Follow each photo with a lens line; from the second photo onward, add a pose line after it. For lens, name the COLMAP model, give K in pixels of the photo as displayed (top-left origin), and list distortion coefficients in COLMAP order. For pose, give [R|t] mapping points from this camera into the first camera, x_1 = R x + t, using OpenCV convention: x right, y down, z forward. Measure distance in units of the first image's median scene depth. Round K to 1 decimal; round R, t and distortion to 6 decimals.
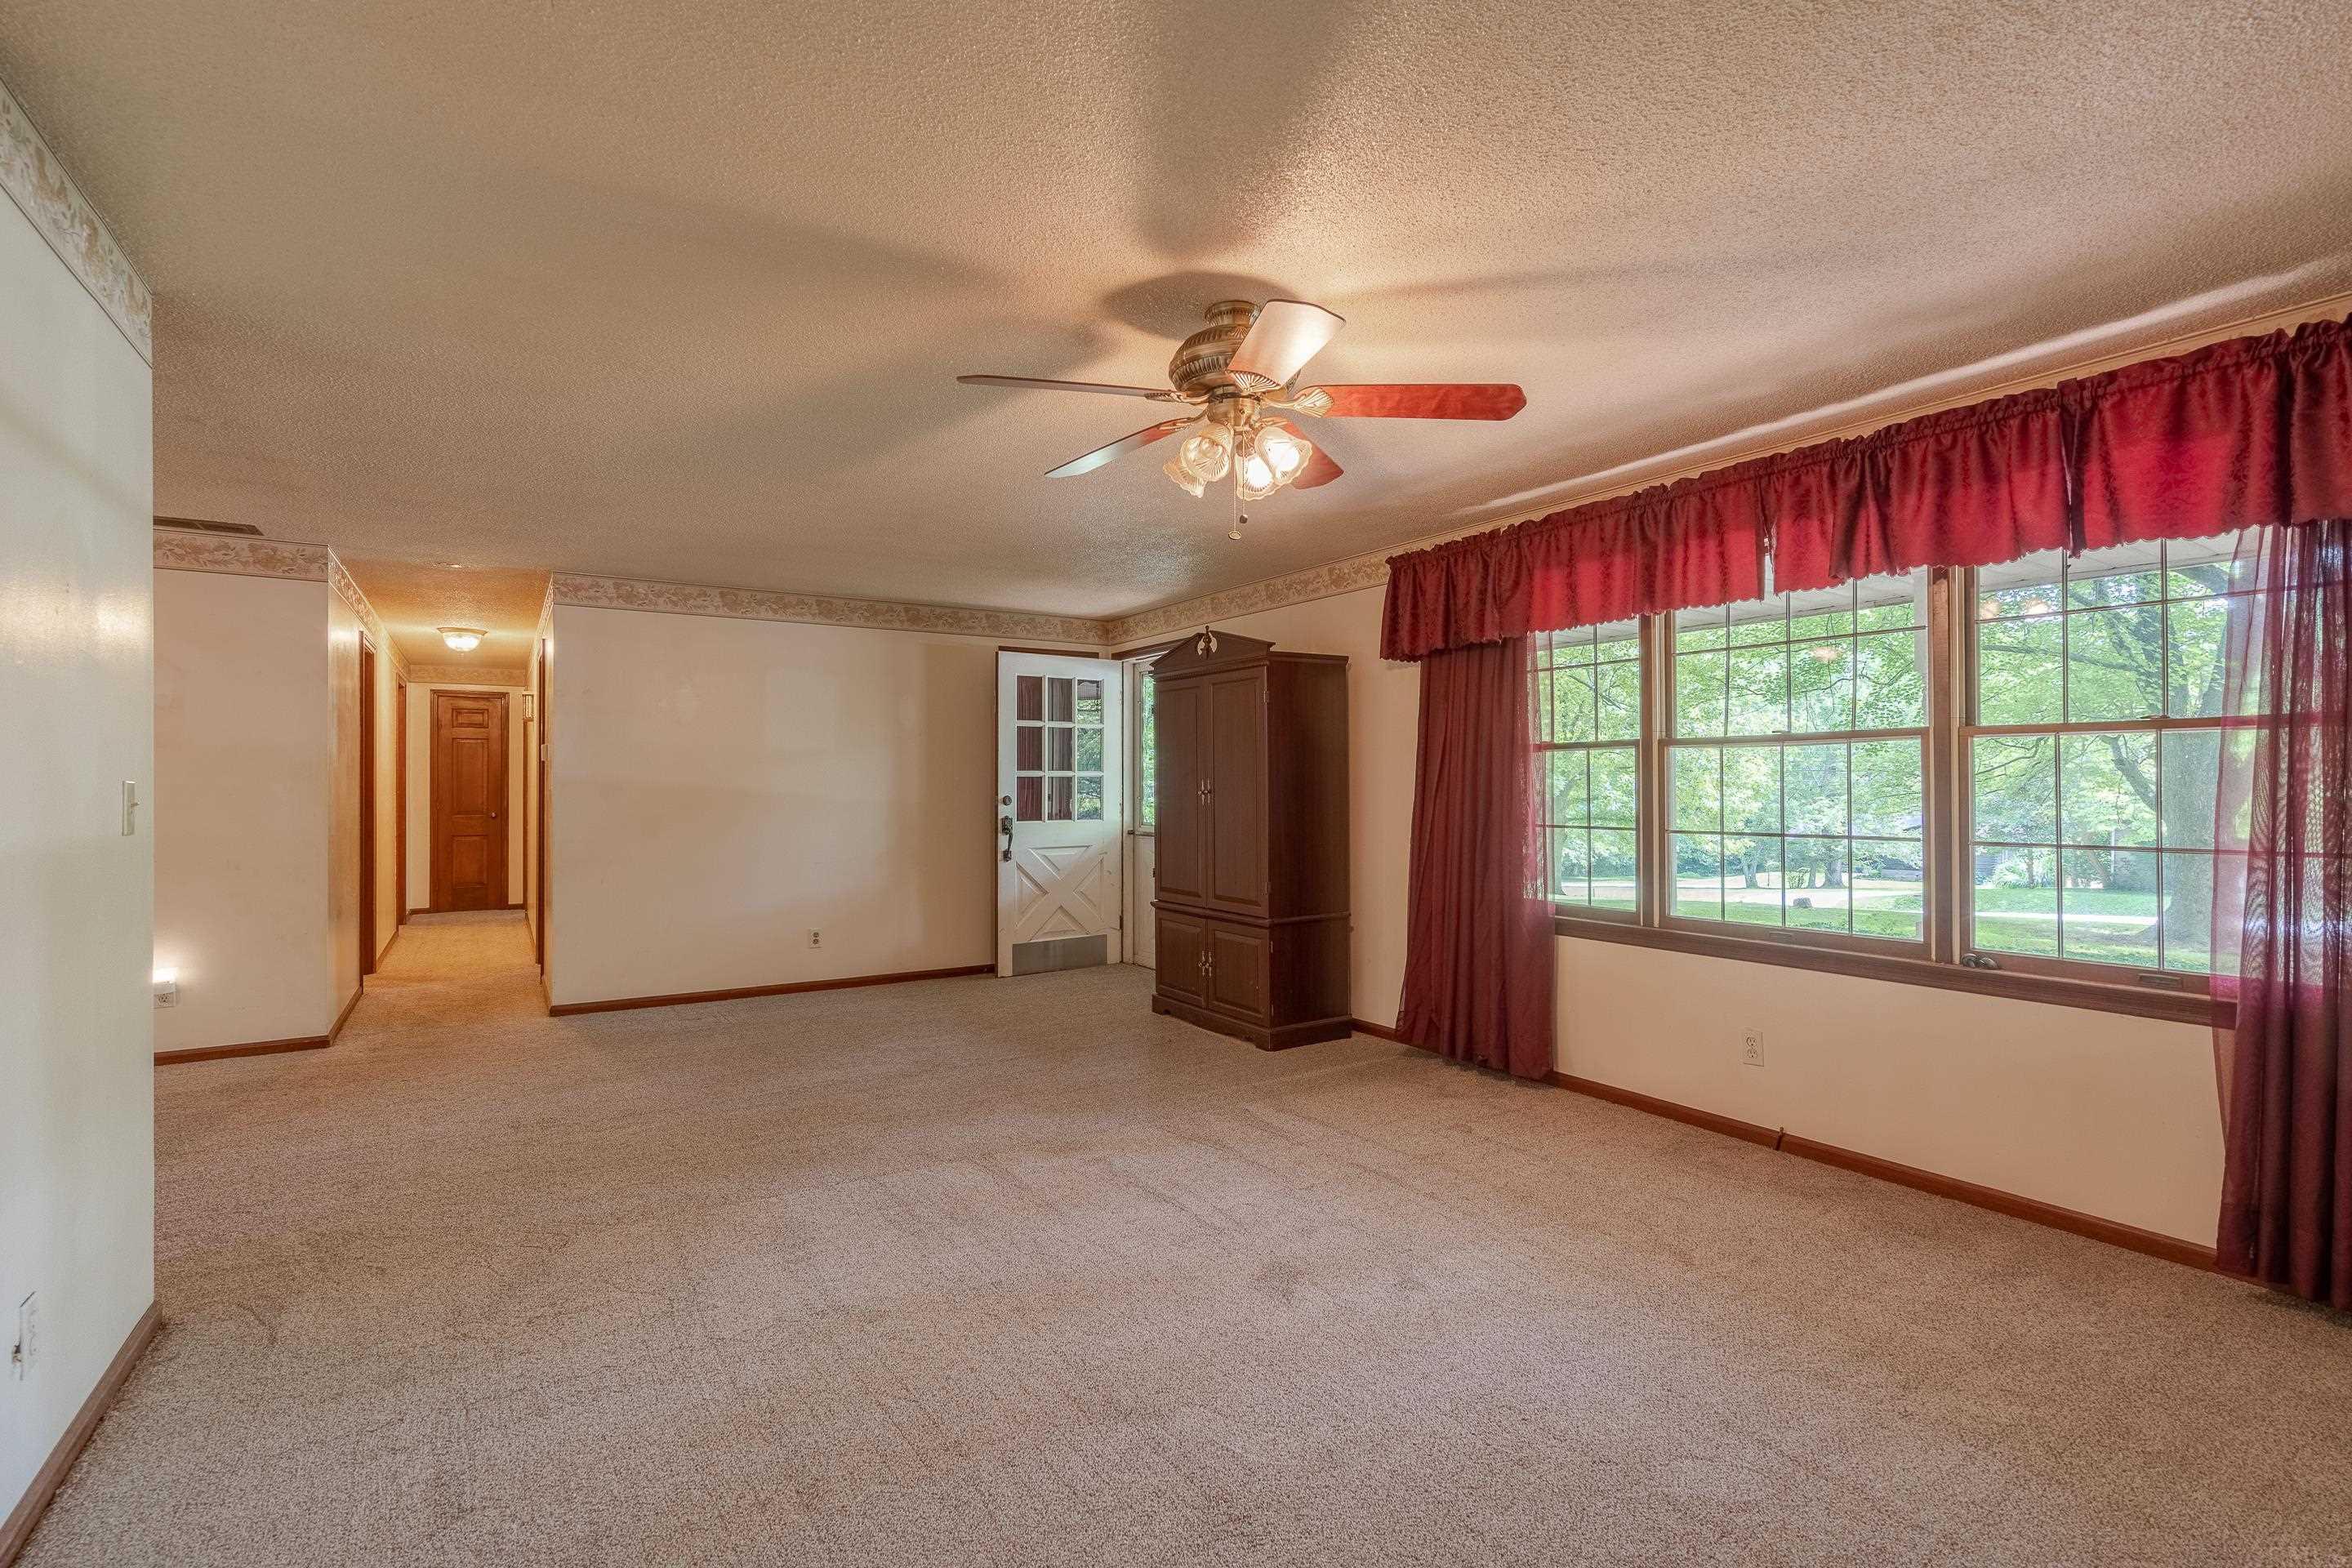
lens RADIAL K [[1109.3, 0, 1176.0], [0, 1109.3, 784.0], [0, 0, 1]] dist [0.000837, -0.000138]
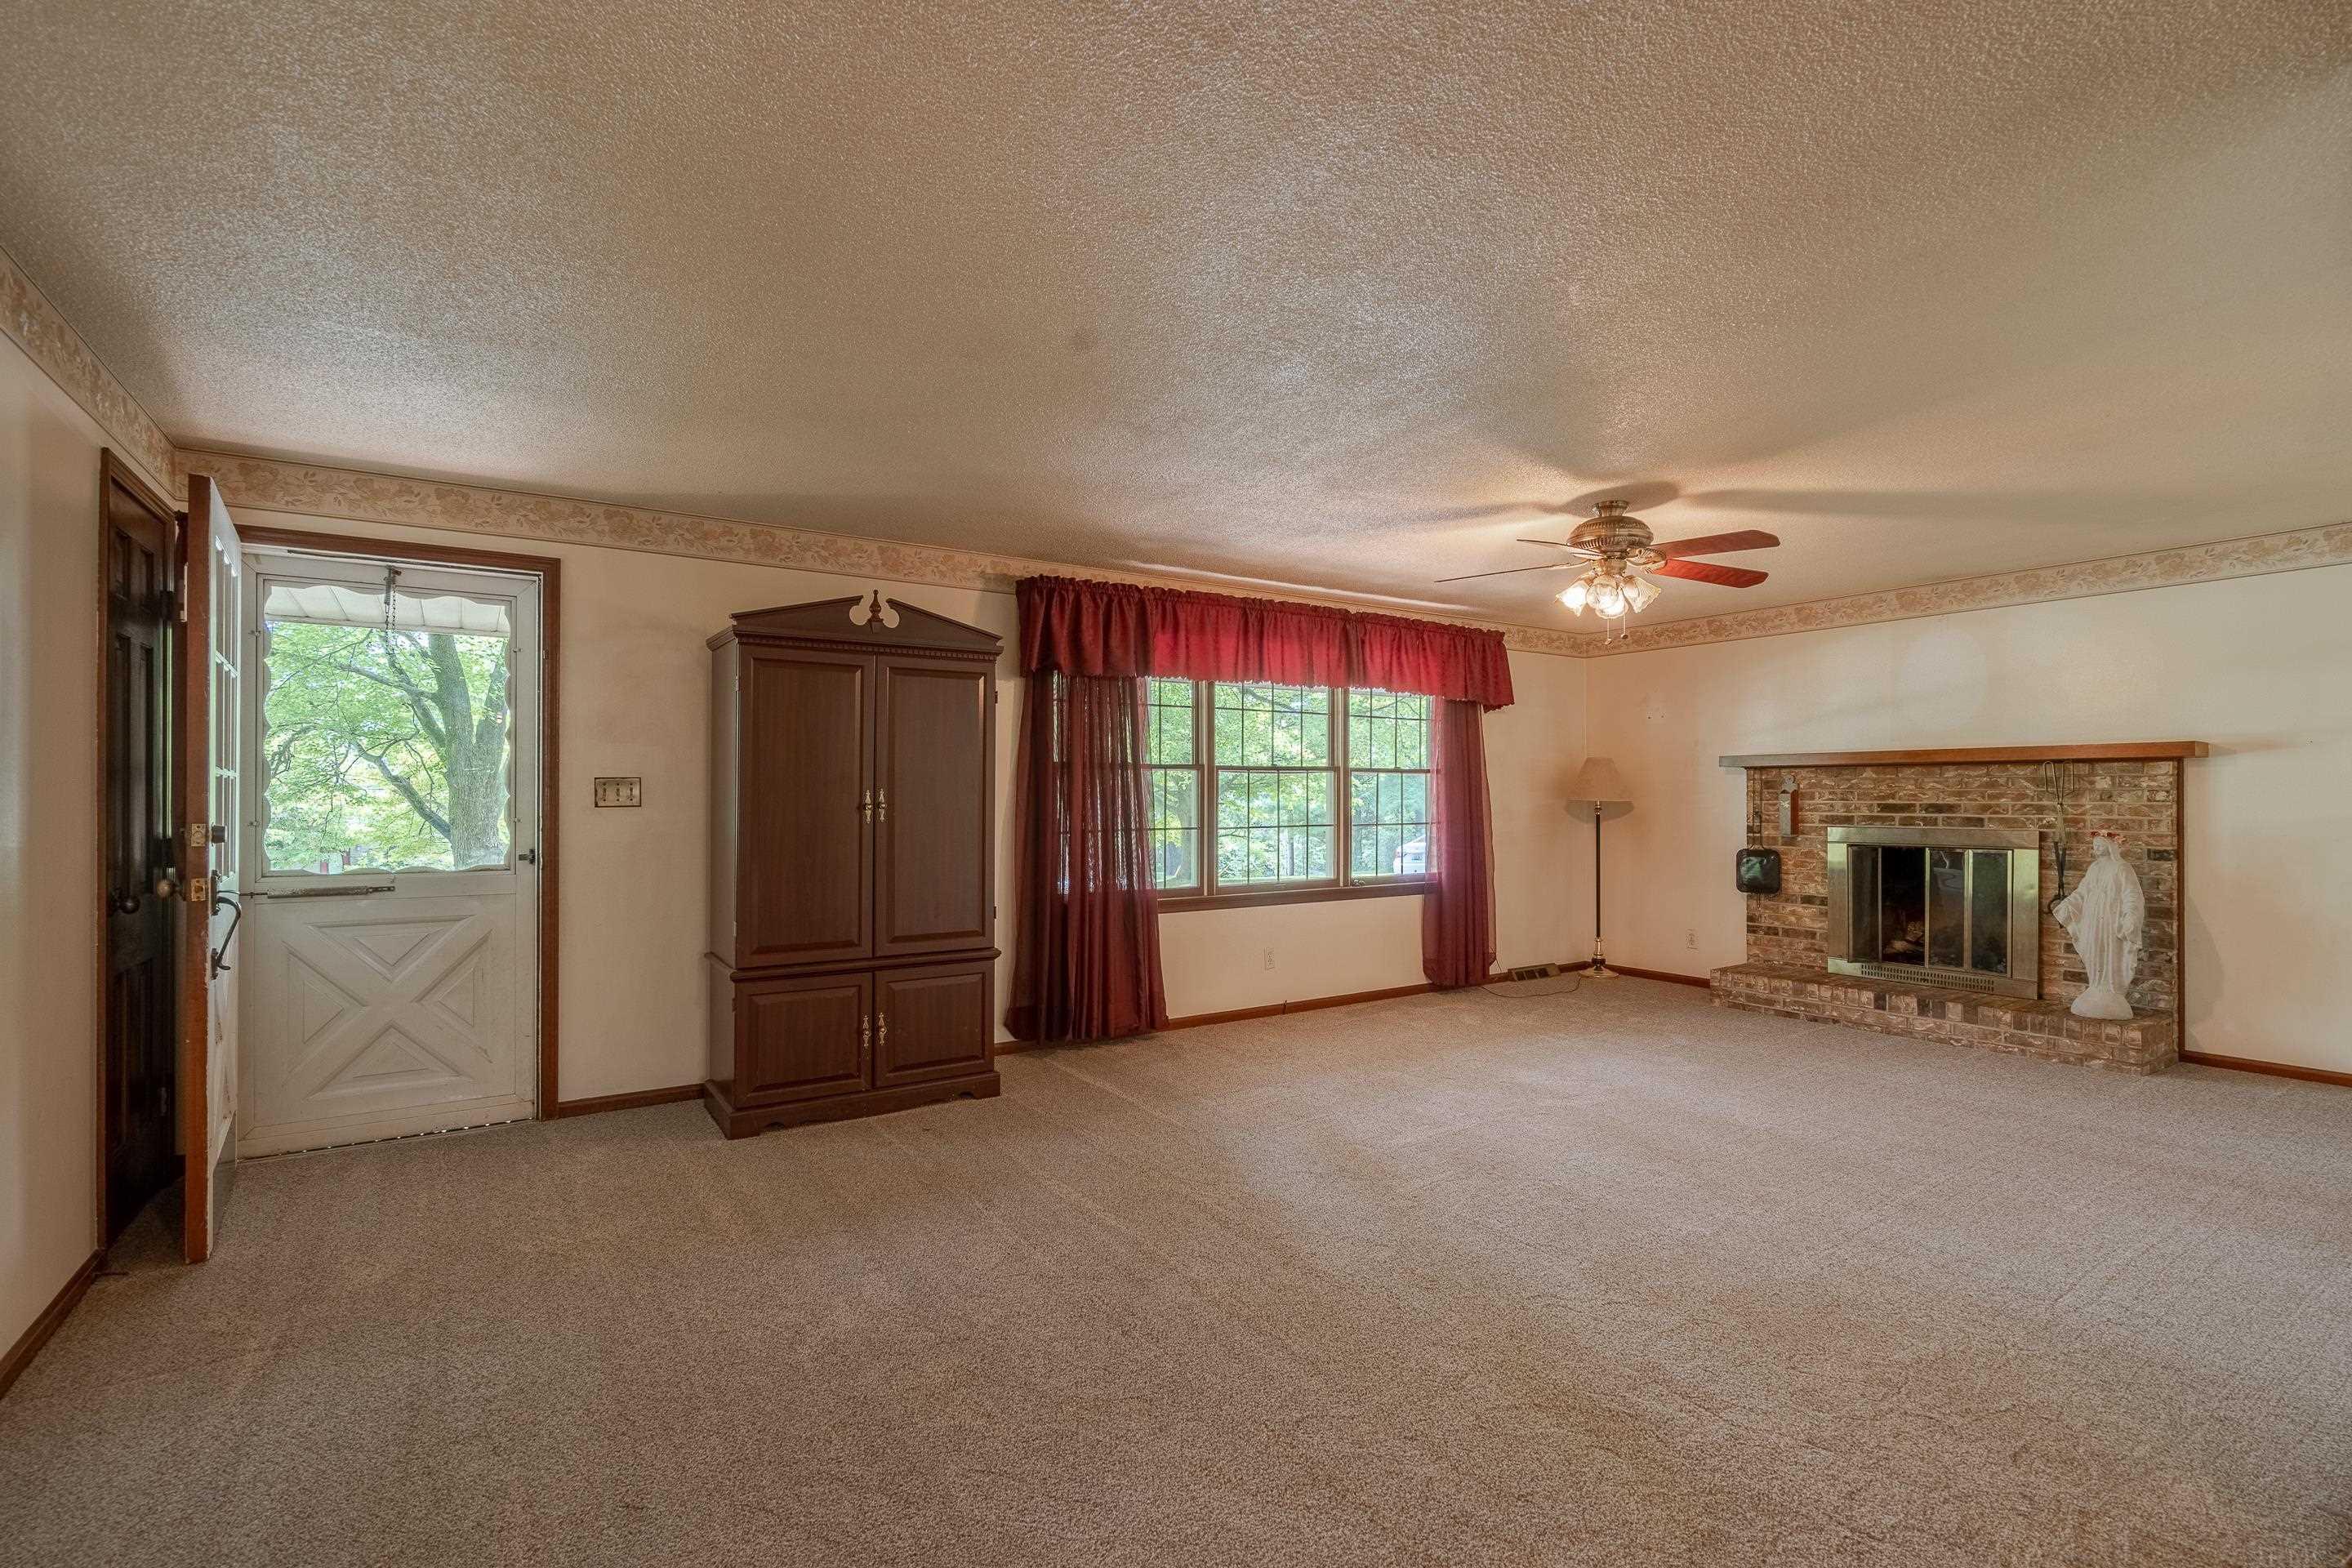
lens RADIAL K [[1071.9, 0, 1176.0], [0, 1071.9, 784.0], [0, 0, 1]] dist [0.003079, -0.000087]
pose [[-0.039176, 0.016935, 0.999089, -0.961006], [0.001145, 0.999856, -0.016904, 0.007125], [-0.999232, 0.000481, -0.039190, 1.090777]]
